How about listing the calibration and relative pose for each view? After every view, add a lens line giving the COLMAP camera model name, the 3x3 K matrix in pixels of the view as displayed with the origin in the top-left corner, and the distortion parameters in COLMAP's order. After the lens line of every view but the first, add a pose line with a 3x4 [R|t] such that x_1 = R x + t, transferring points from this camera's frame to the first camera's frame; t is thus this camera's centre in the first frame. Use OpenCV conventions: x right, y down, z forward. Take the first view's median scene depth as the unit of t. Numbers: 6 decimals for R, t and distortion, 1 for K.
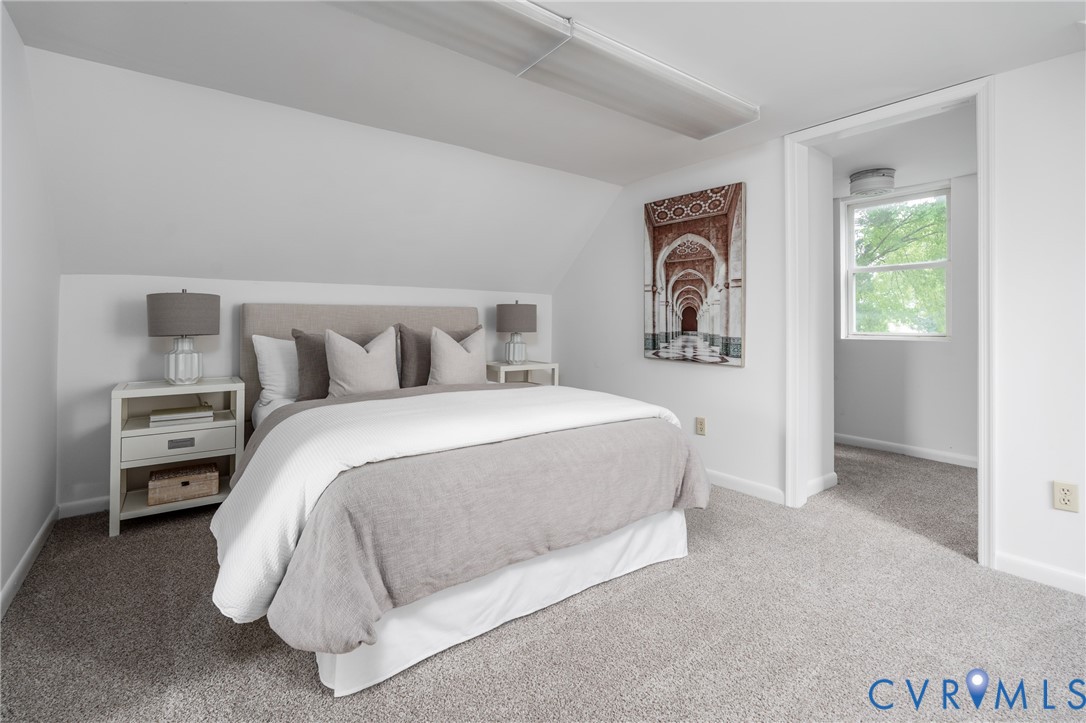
lens RADIAL K [[489.1, 0, 548.4], [0, 489.1, 312.8], [0, 0, 1]] dist [-0.008777, 0.000776]
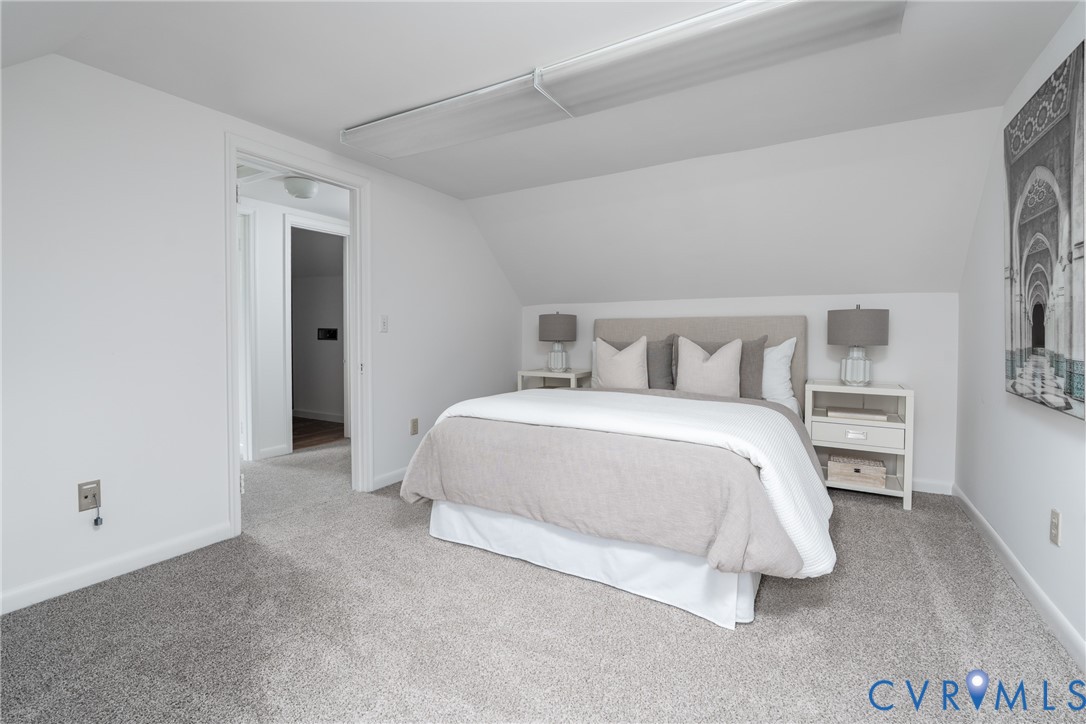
lens RADIAL K [[489.1, 0, 554.2], [0, 489.1, 340.5], [0, 0, 1]] dist [-0.008777, 0.000776]
pose [[0.385857, 0.013168, -0.922465, 0.596856], [0.016461, 0.999641, 0.021155, 0.010095], [0.922412, -0.023347, 0.385502, 0.305007]]
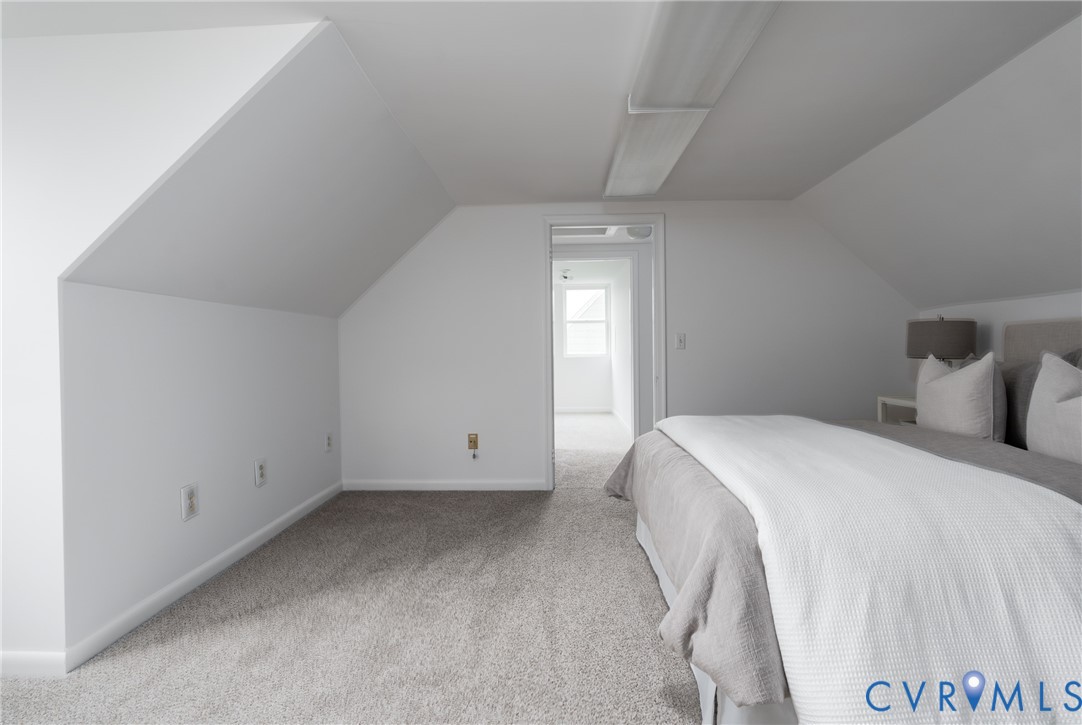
lens RADIAL K [[487.3, 0, 537.6], [0, 487.3, 359.2], [0, 0, 1]] dist [-0.008777, 0.000776]
pose [[-0.629683, 0.022353, -0.776530, 0.579531], [0.025081, 0.999650, 0.008437, 0.014483], [0.776447, -0.014163, -0.630023, 0.816749]]
